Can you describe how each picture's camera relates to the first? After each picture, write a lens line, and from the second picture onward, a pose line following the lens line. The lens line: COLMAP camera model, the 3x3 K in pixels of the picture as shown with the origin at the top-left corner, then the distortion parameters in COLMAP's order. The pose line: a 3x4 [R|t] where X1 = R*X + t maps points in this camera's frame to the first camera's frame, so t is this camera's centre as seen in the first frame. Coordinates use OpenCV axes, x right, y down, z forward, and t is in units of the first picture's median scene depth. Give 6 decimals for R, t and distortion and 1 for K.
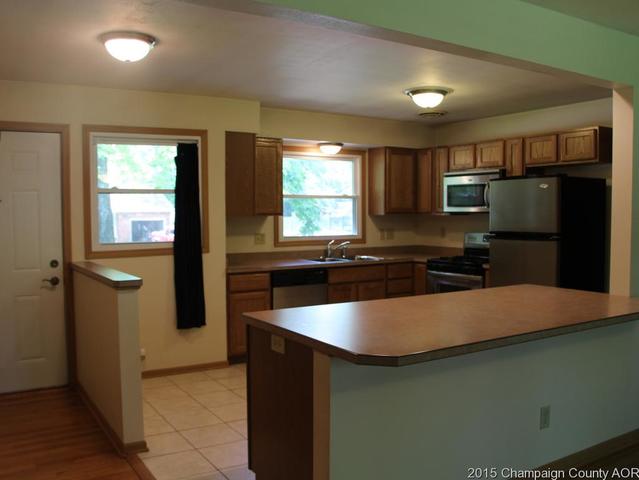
lens RADIAL K [[620.5, 0, 319.5], [0, 620.5, 240.0], [0, 0, 1]] dist [-0.091079, -0.000292]
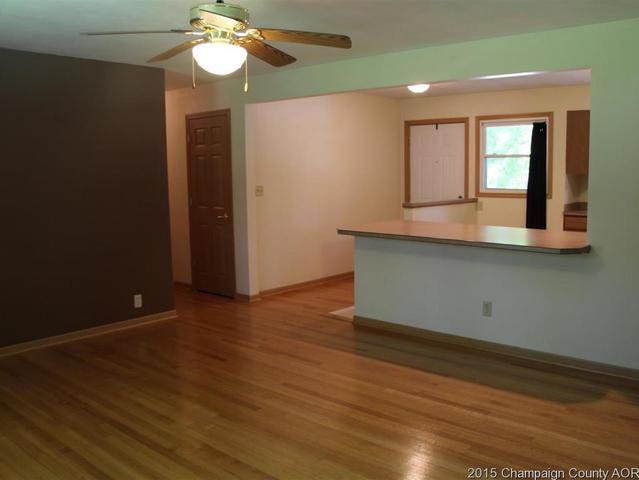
lens RADIAL K [[620.5, 0, 319.5], [0, 620.5, 240.0], [0, 0, 1]] dist [-0.091079, -0.000292]
pose [[0.289853, 0.122612, -0.949185, 0.848298], [-0.044410, 0.992414, 0.114635, -0.019570], [0.956040, 0.008926, 0.293100, 0.070199]]
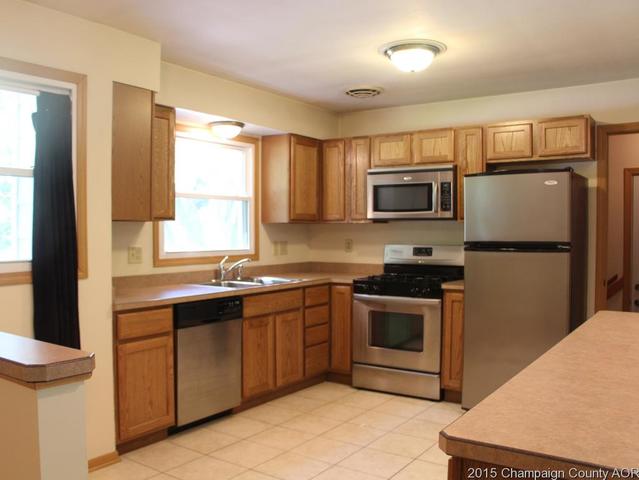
lens RADIAL K [[620.5, 0, 319.5], [0, 620.5, 240.0], [0, 0, 1]] dist [-0.091079, -0.000292]
pose [[0.923453, -0.002787, 0.383703, -0.166802], [0.013774, 0.999570, -0.025891, 0.001419], [-0.383465, 0.029195, 0.923094, 0.305228]]
